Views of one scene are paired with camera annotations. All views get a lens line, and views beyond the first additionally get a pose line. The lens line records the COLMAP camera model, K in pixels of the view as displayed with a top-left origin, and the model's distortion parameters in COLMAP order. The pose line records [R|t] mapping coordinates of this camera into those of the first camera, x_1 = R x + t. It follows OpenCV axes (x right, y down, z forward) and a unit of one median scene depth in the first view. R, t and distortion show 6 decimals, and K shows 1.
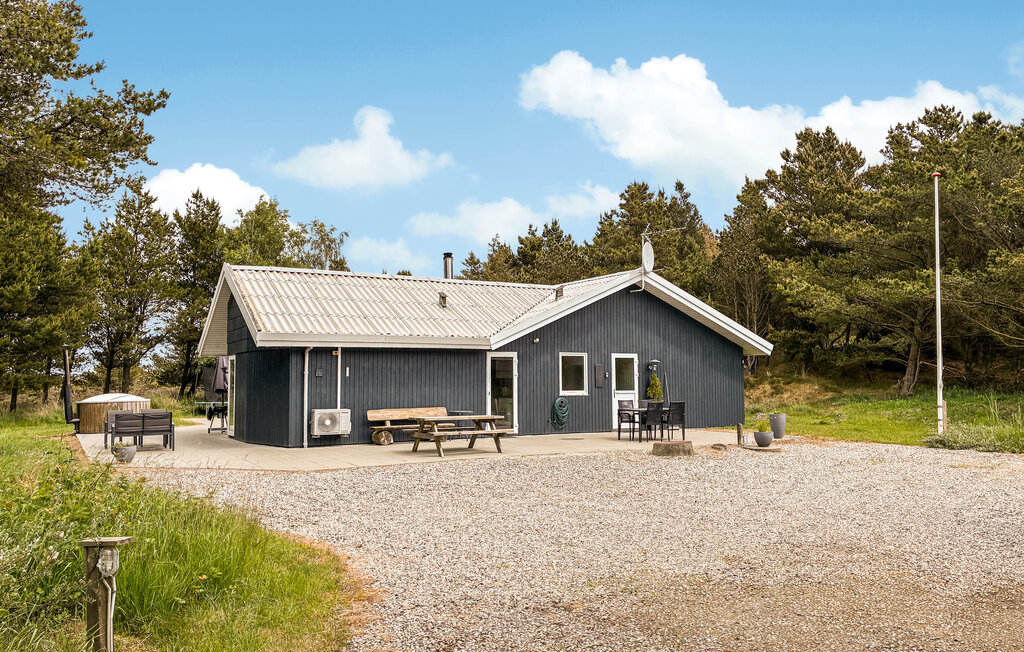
lens RADIAL K [[778.3, 0, 512.0], [0, 778.3, 326.0], [0, 0, 1]] dist [0.005716, 0.001721]
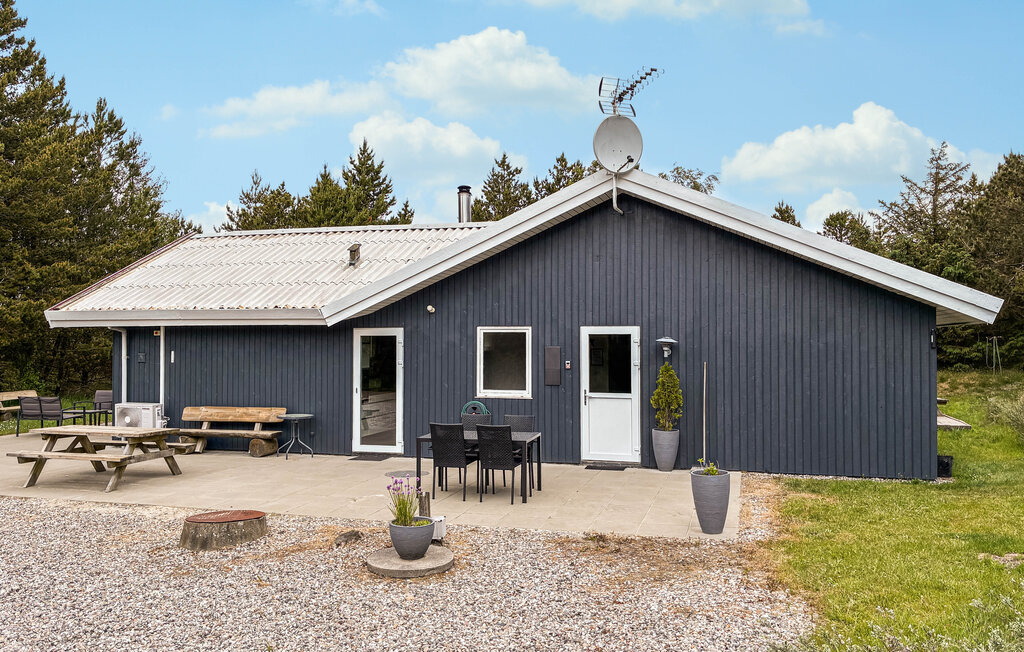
lens RADIAL K [[778.3, 0, 512.0], [0, 778.3, 326.0], [0, 0, 1]] dist [0.005716, 0.001721]
pose [[0.710428, -0.011112, -0.703682, 0.527411], [0.044109, 0.998613, 0.028763, 0.017549], [0.702386, -0.051473, 0.709933, 0.607034]]
